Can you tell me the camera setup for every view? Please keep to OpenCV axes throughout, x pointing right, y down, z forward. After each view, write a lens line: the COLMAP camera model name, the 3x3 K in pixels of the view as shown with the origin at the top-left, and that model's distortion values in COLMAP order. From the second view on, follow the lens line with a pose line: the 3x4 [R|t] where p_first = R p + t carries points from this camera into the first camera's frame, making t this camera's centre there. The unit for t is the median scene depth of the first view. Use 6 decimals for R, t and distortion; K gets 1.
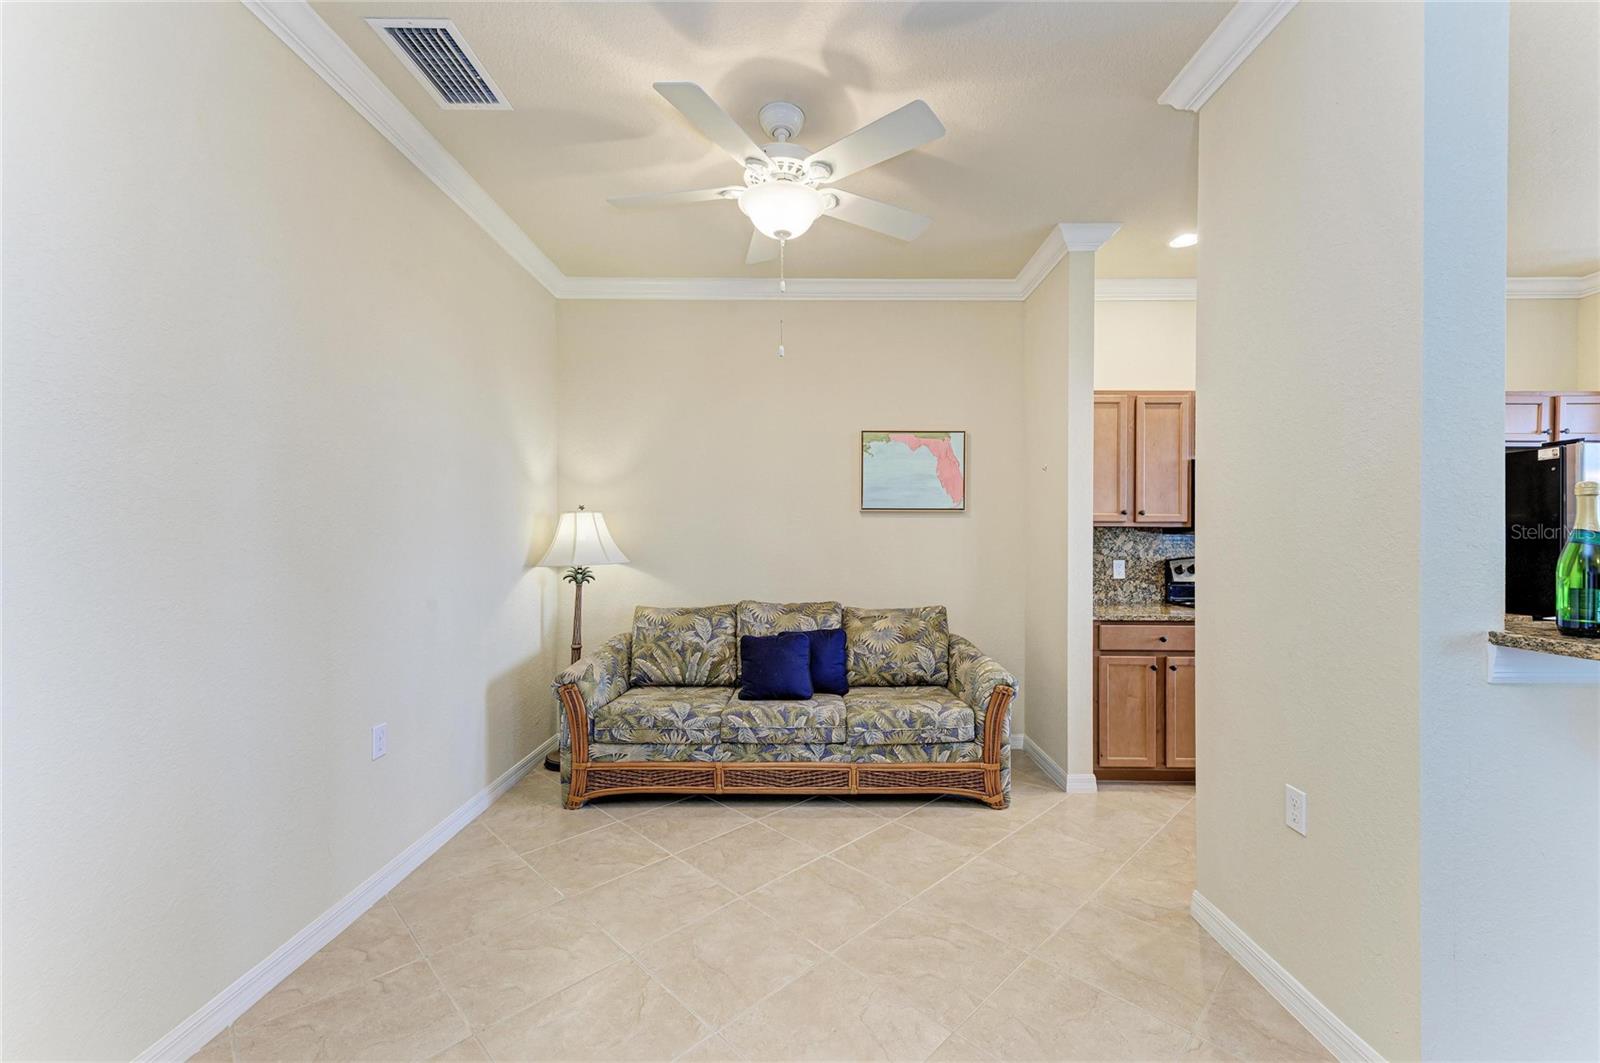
lens RADIAL K [[645.1, 0, 815.3], [0, 645.1, 541.8], [0, 0, 1]] dist [0.001807, 0.000120]
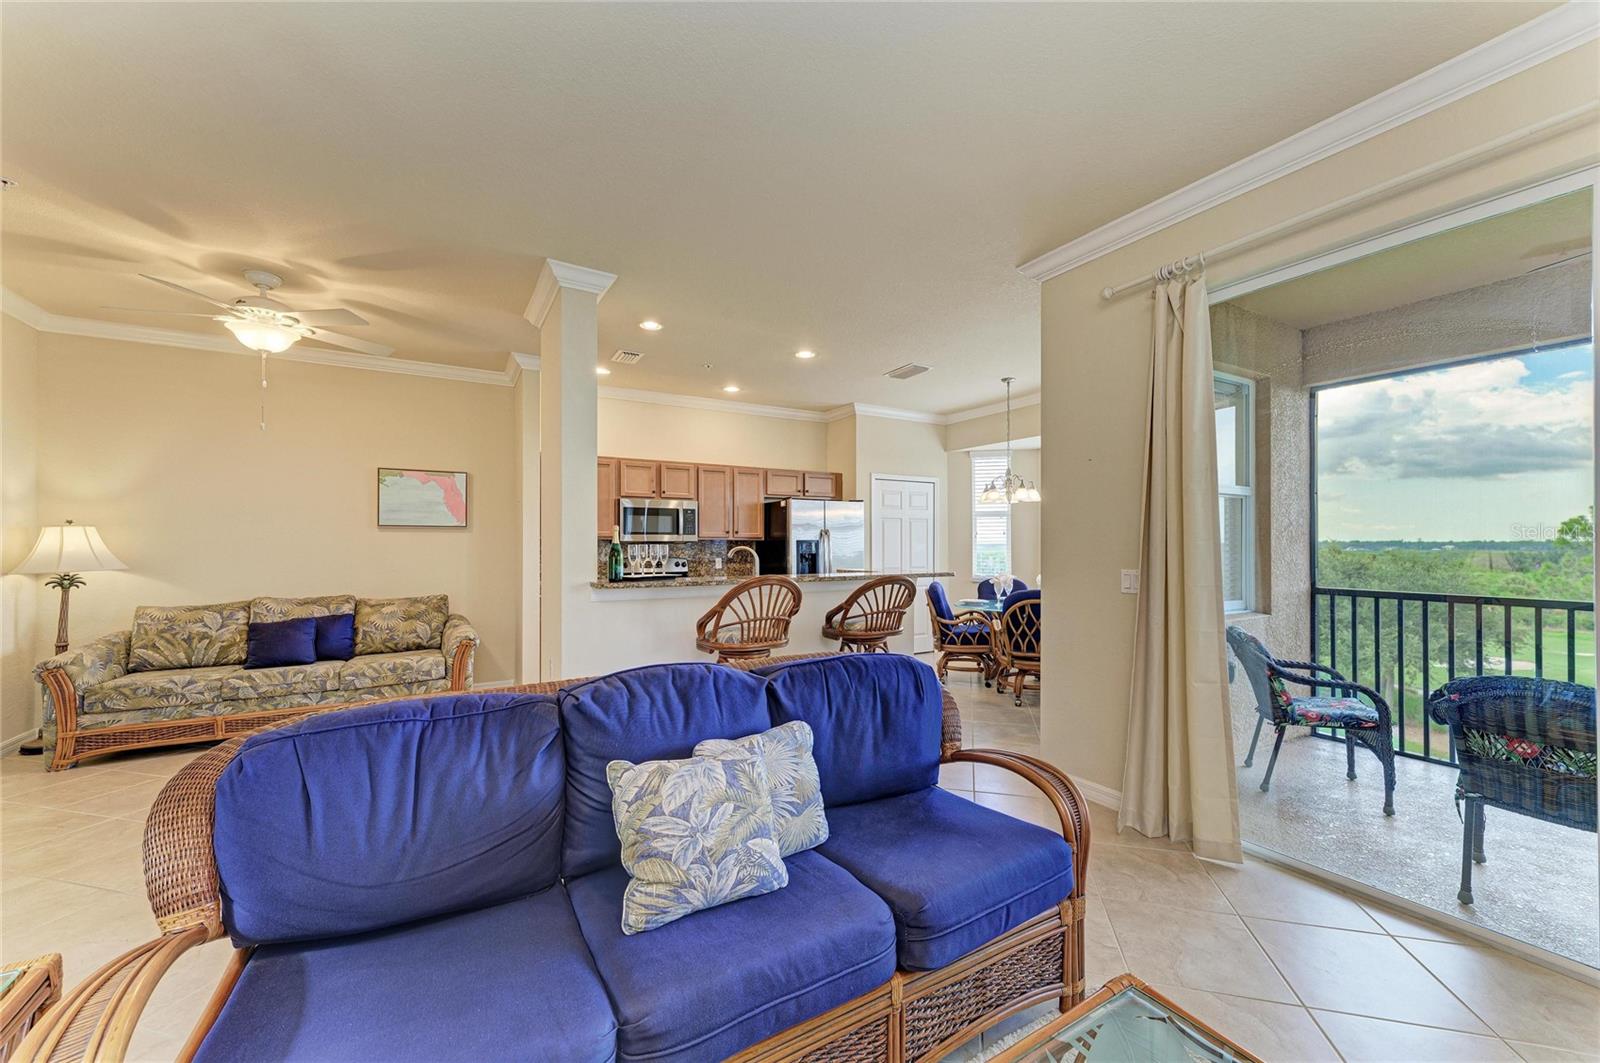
lens RADIAL K [[620.1, 0, 841.7], [0, 620.1, 540.0], [0, 0, 1]] dist [0.000972, -0.003636]
pose [[0.851138, 0.000567, 0.524941, 0.263510], [0.007667, 0.999879, -0.013512, 0.005010], [-0.524886, 0.015525, 0.851031, -0.739995]]
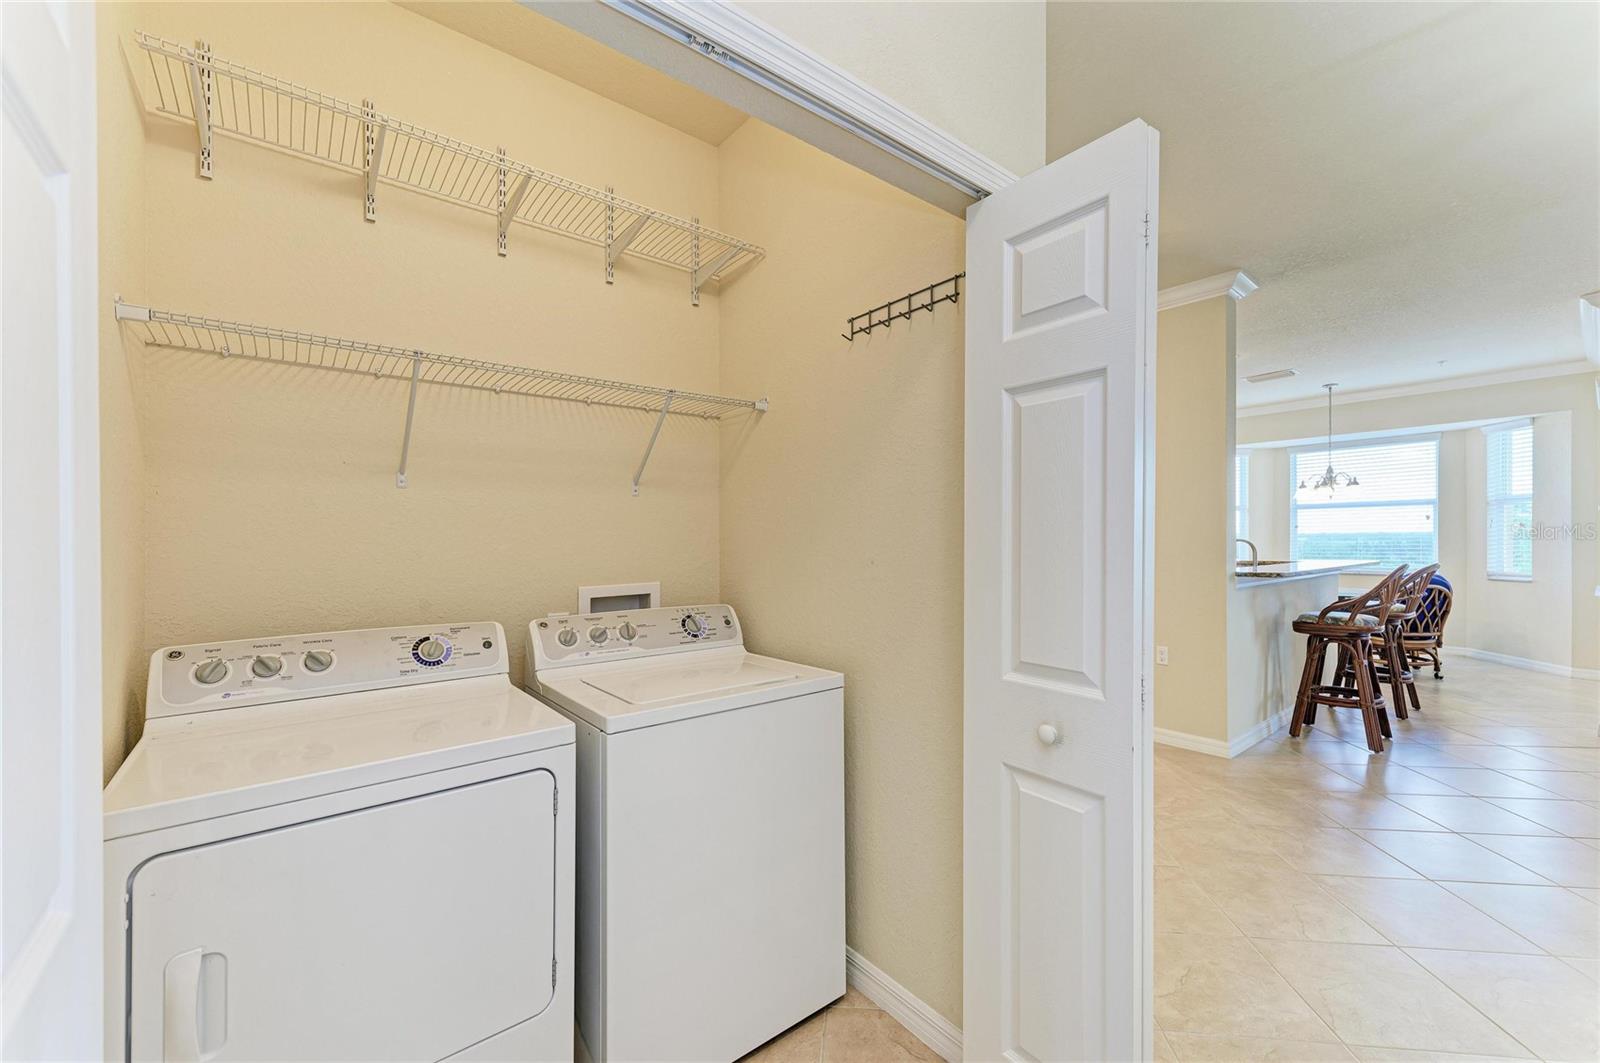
lens RADIAL K [[643.5, 0, 800.0], [0, 643.5, 531.5], [0, 0, 1]] dist [-0.000247, -0.000340]
pose [[0.780673, -0.006036, 0.624911, -0.988275], [0.011756, 0.999918, -0.005027, -0.026406], [-0.624829, 0.011271, 0.780680, -0.007183]]
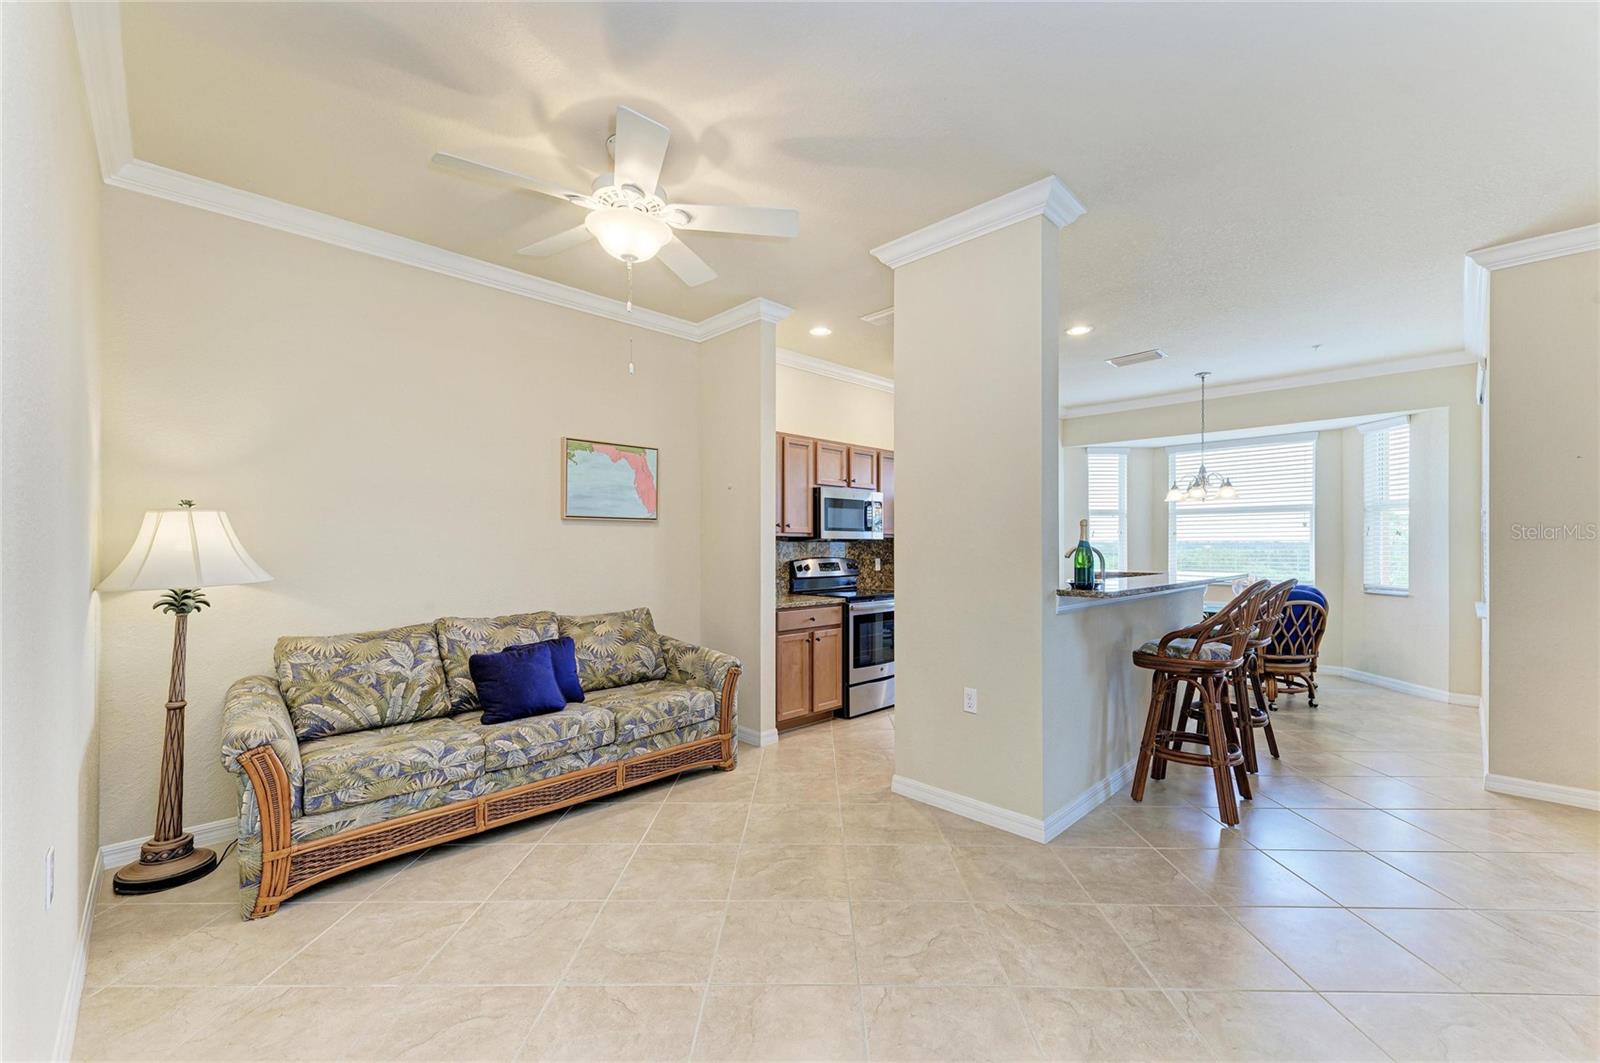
lens RADIAL K [[645.1, 0, 815.3], [0, 645.1, 541.8], [0, 0, 1]] dist [0.001807, 0.000120]
pose [[0.704280, 0.000863, 0.709921, -0.440602], [0.005913, 0.999957, -0.007082, -0.002638], [-0.709897, 0.009186, 0.704245, 0.034511]]
